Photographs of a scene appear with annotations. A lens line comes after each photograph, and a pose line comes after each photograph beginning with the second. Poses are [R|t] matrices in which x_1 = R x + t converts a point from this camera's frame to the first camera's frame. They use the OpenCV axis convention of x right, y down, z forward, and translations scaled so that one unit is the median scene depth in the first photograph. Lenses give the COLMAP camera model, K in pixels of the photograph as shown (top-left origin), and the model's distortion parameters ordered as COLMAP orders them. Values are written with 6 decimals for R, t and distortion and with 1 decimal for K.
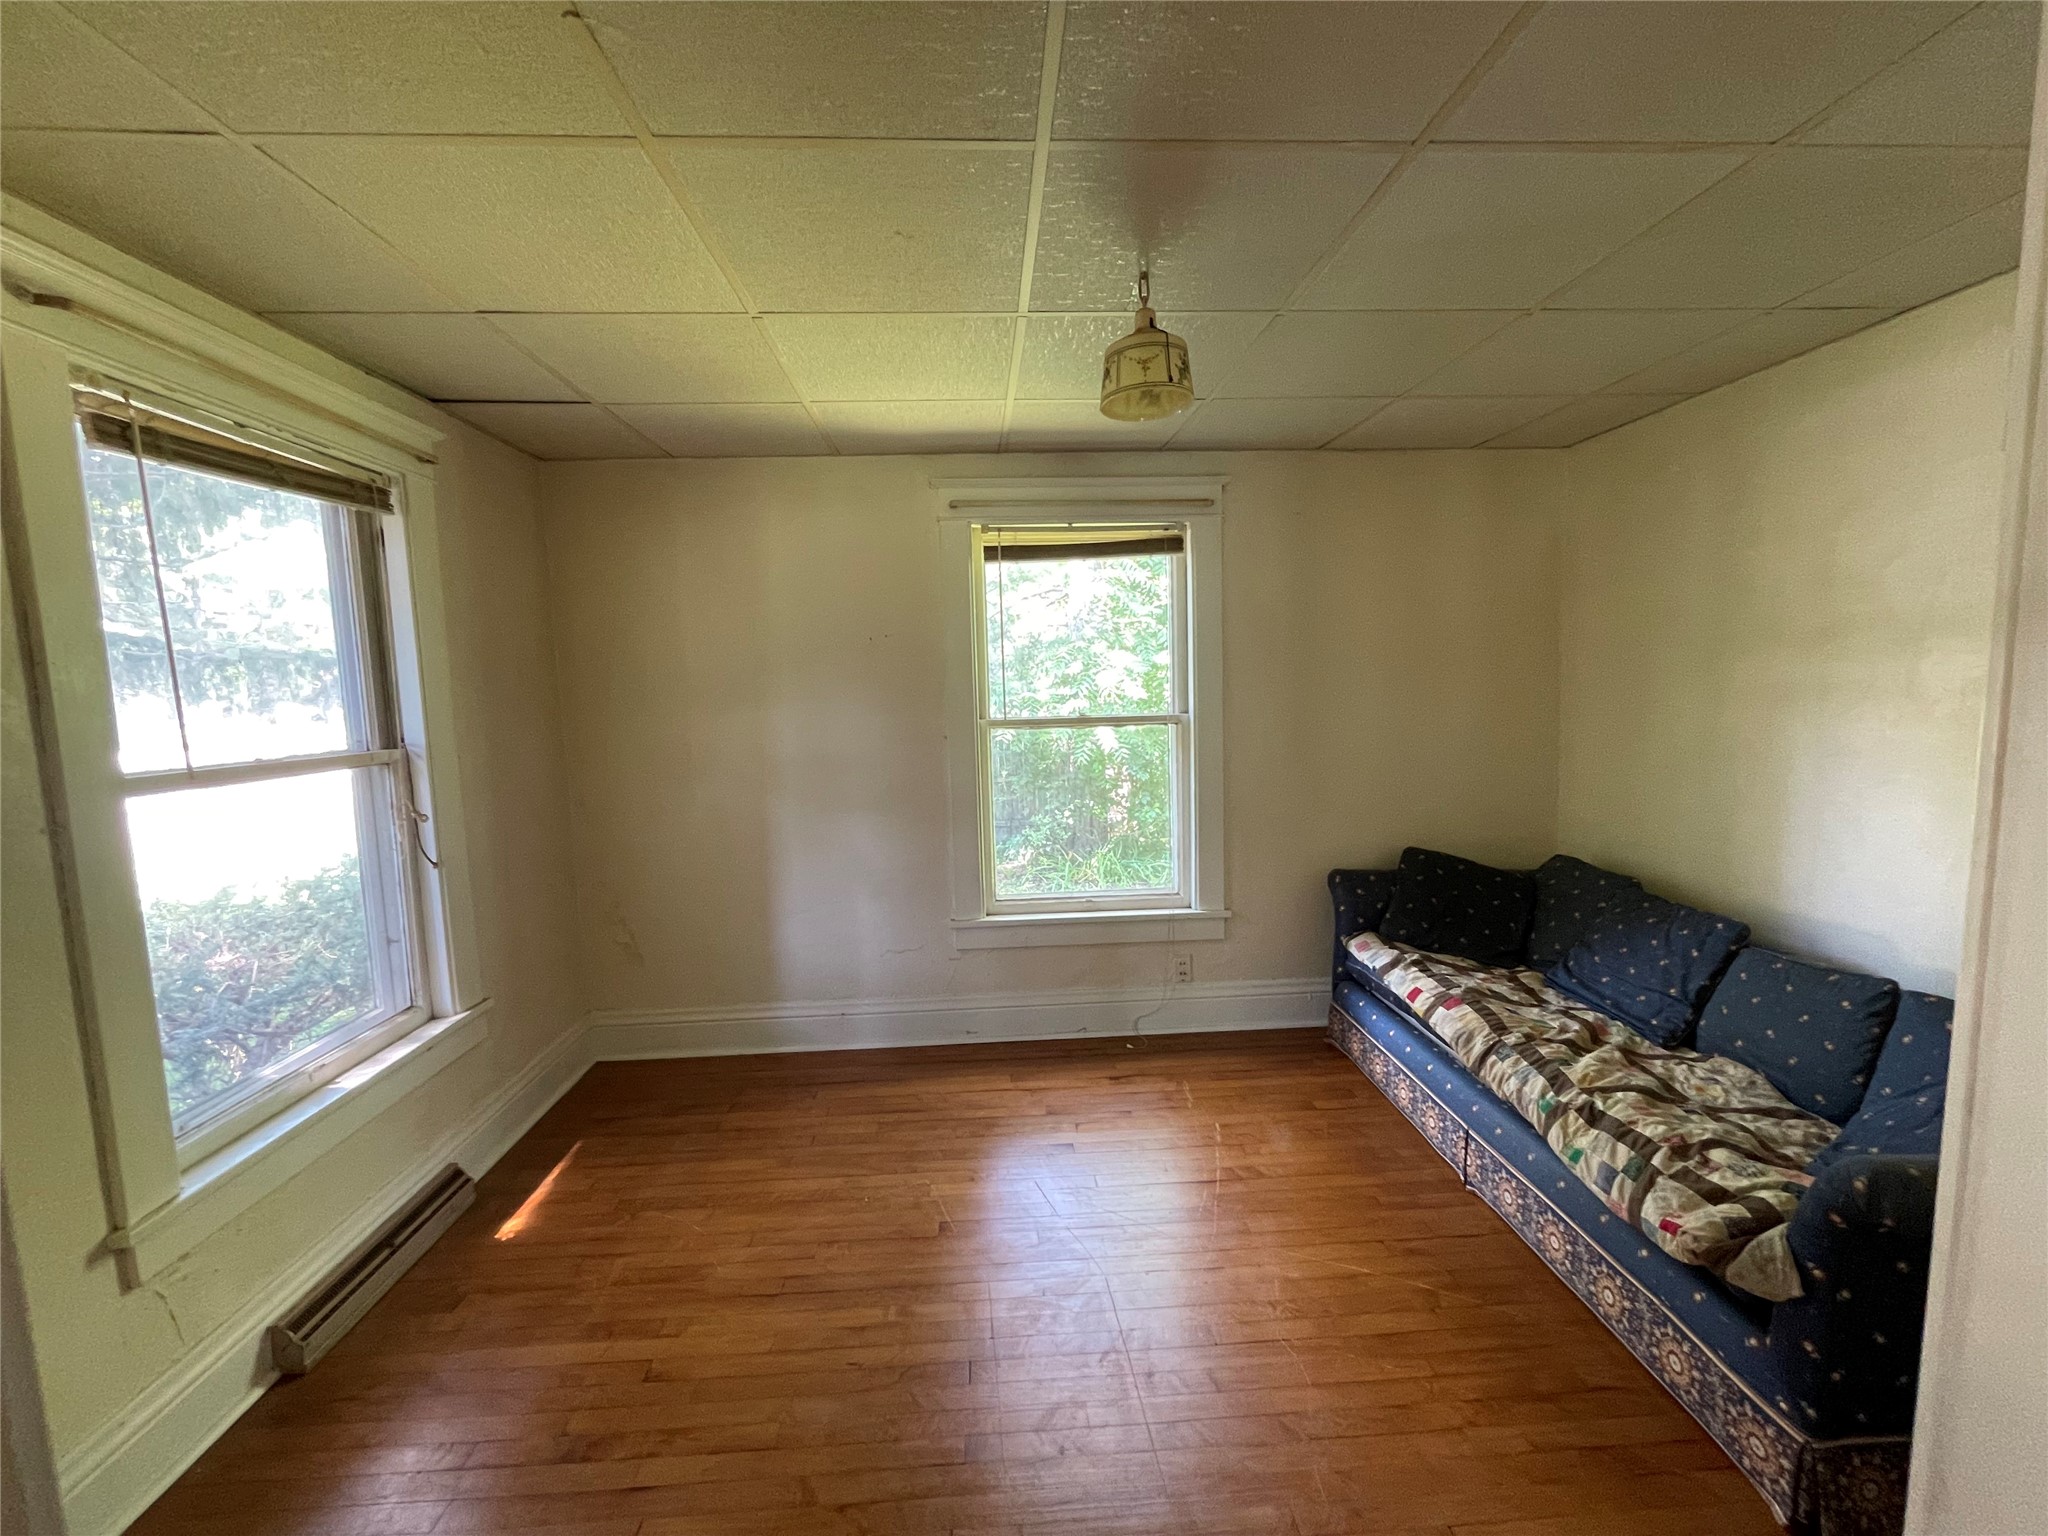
lens RADIAL K [[832.3, 0, 1026.9], [0, 832.3, 764.7], [0, 0, 1]] dist [0.000138, 0.000612]
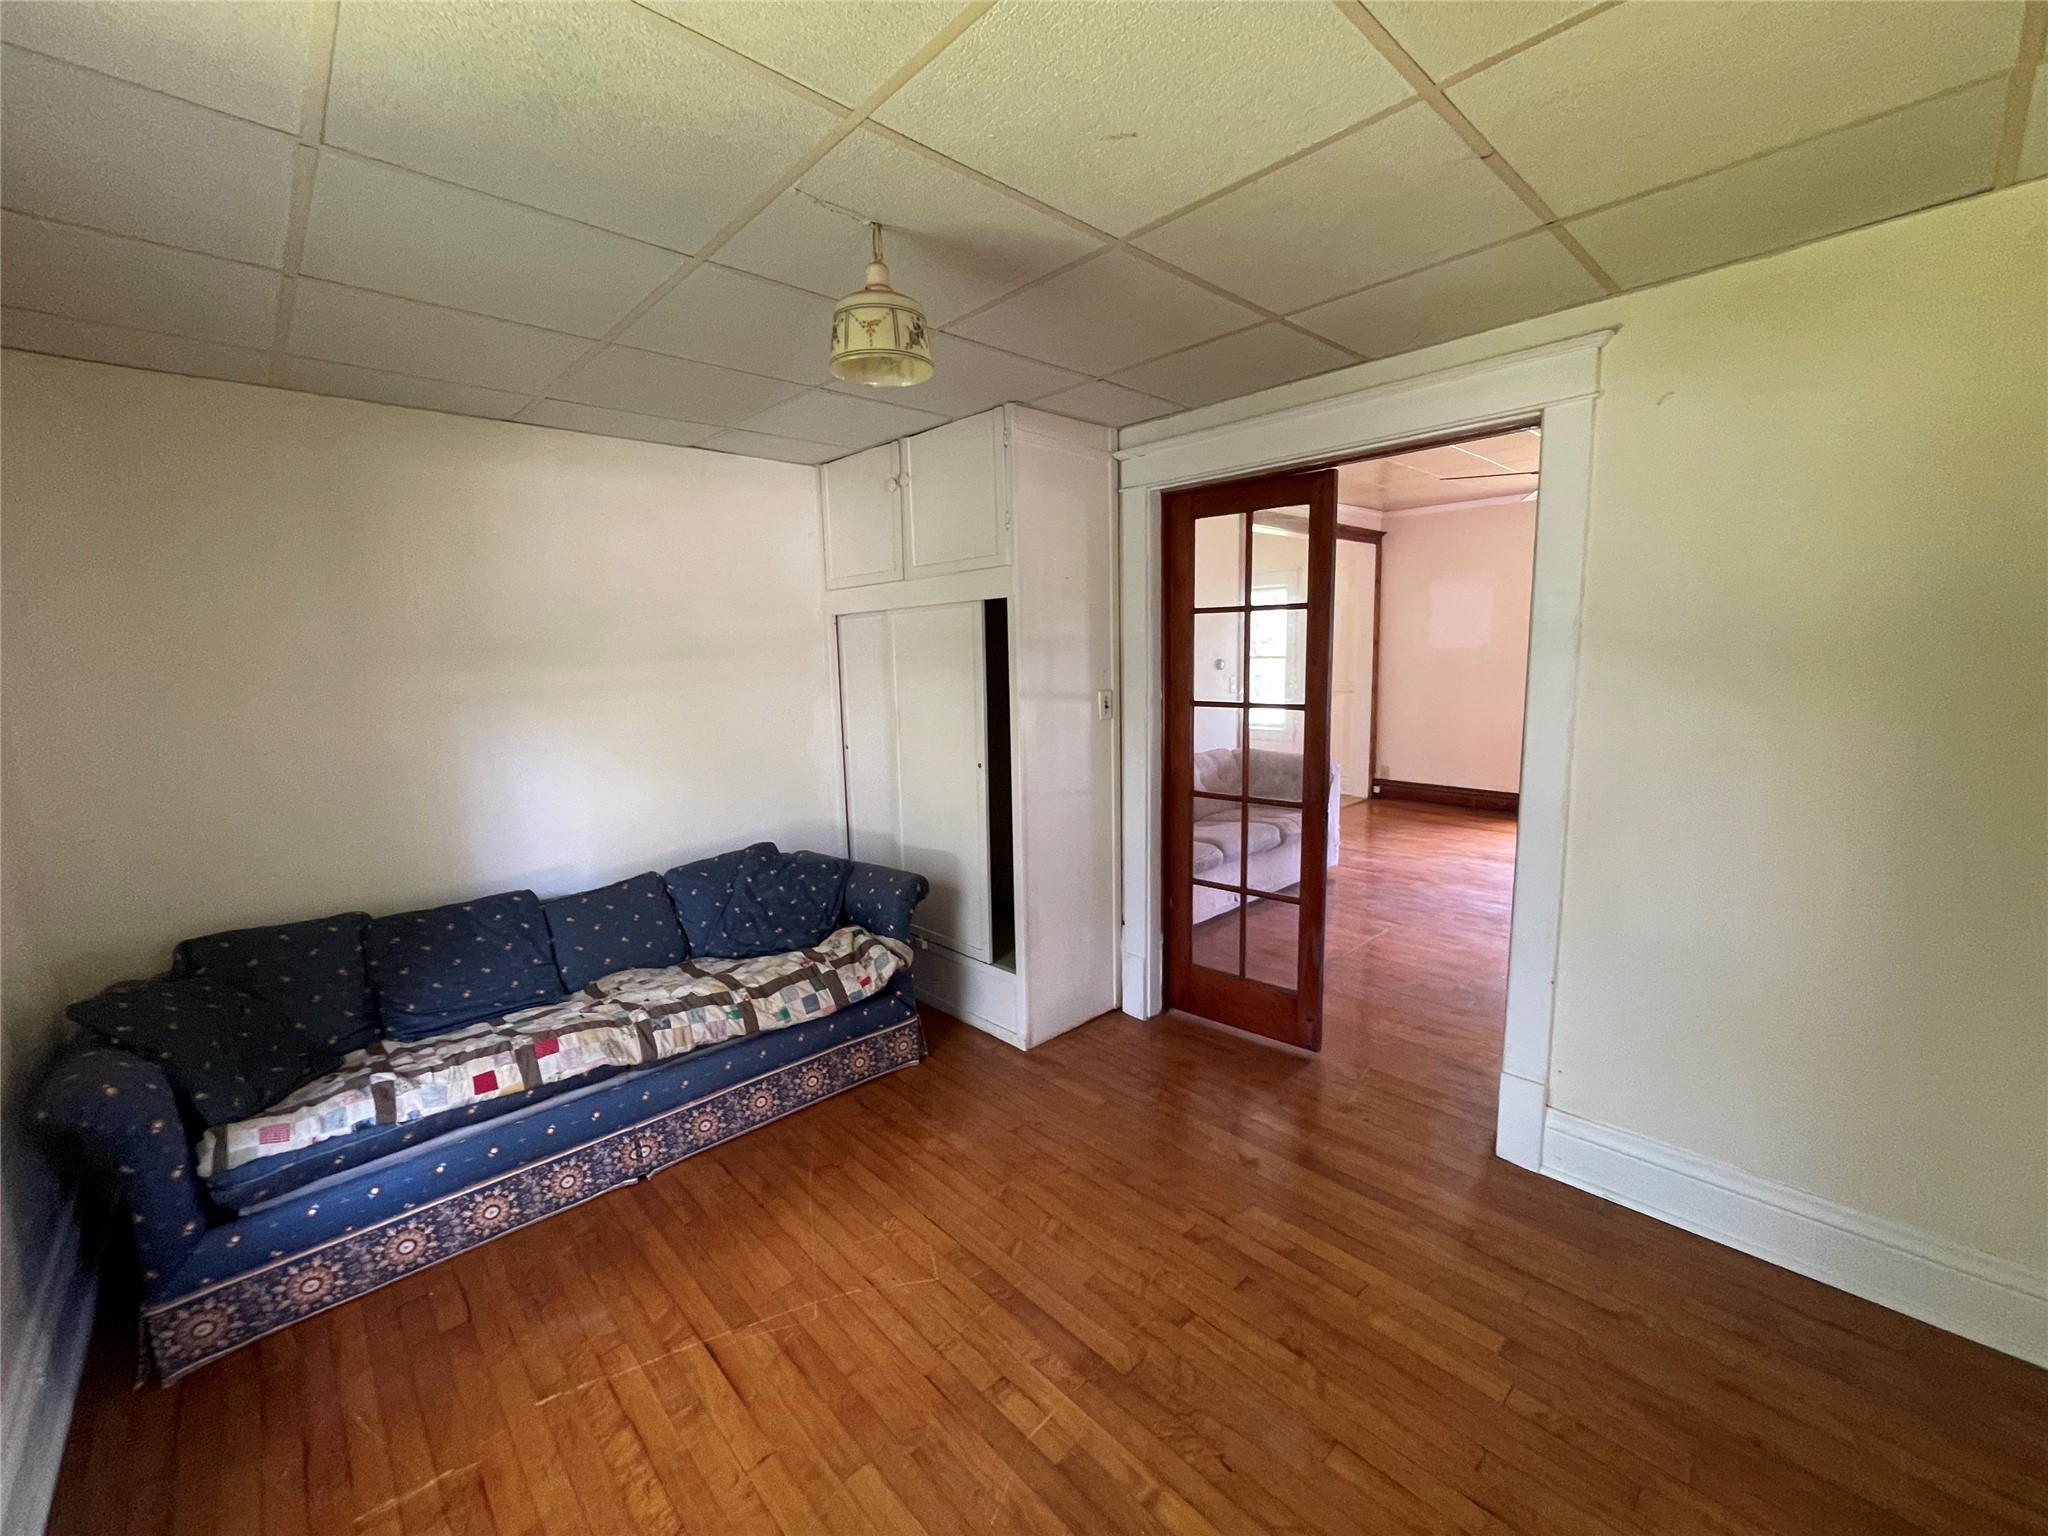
lens RADIAL K [[832.3, 0, 1022.3], [0, 832.3, 767.1], [0, 0, 1]] dist [0.000138, 0.000612]
pose [[-0.641980, -0.064851, 0.763973, -0.537268], [0.118339, 0.976096, 0.182300, -0.124951], [-0.757533, 0.207441, -0.618960, 1.210214]]
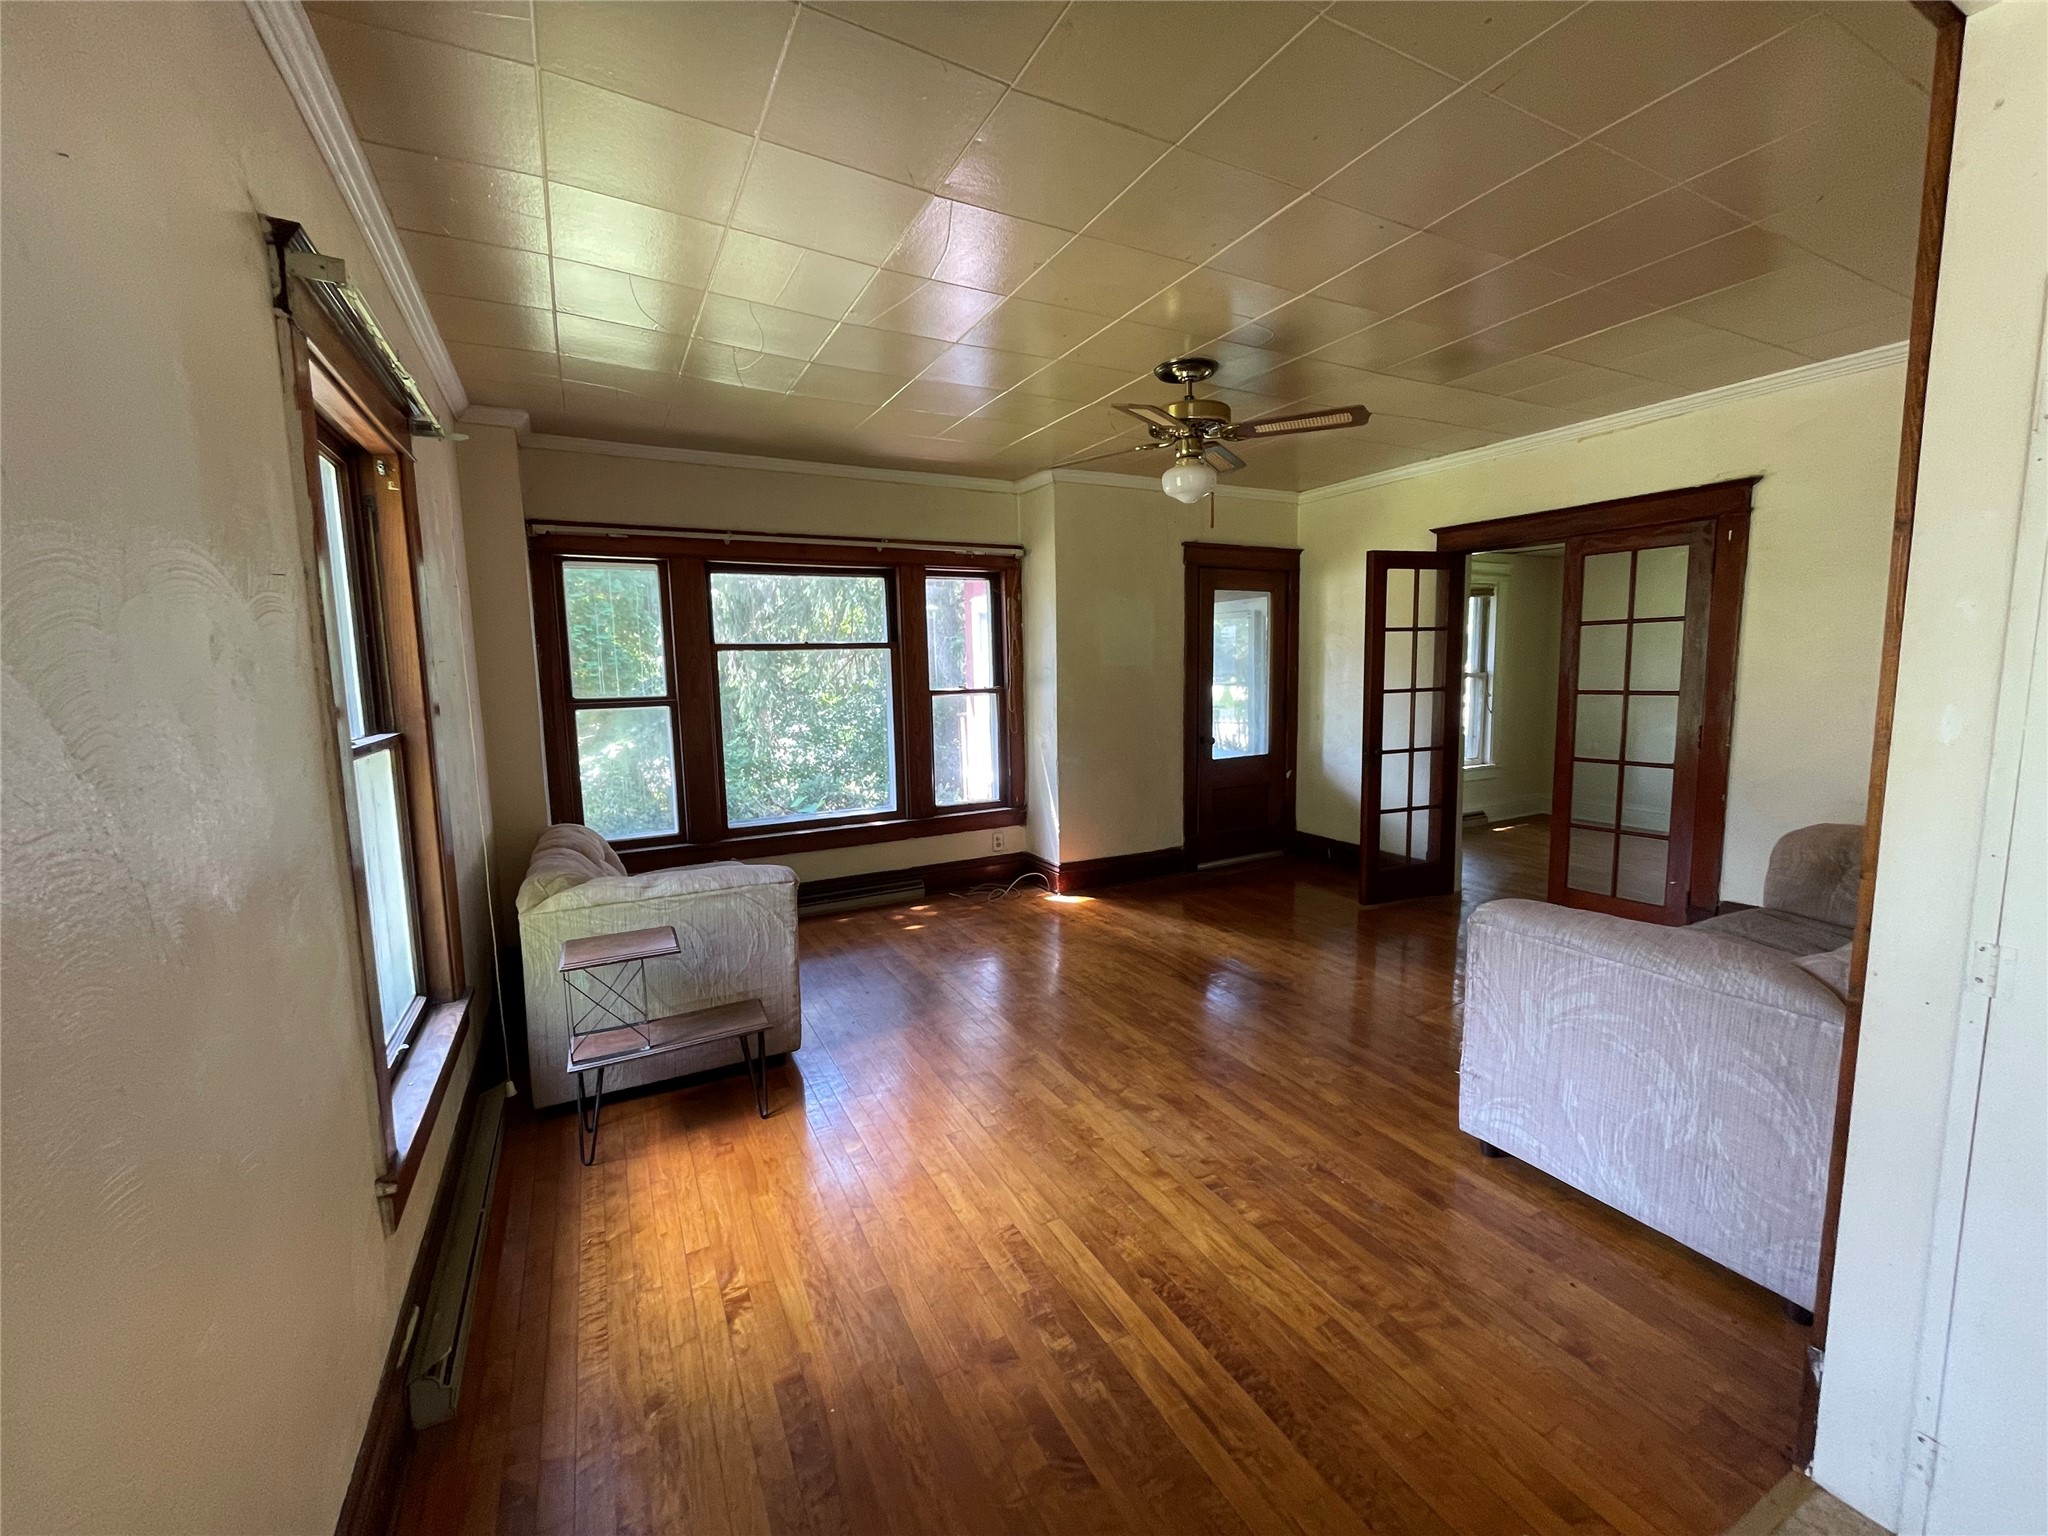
lens RADIAL K [[832.3, 0, 1025.5], [0, 832.3, 764.7], [0, 0, 1]] dist [0.000138, 0.000612]
pose [[0.415823, 0.119597, -0.901547, 1.363229], [-0.082940, 0.992171, 0.093364, 0.172008], [0.905656, 0.035951, 0.422487, -1.838721]]
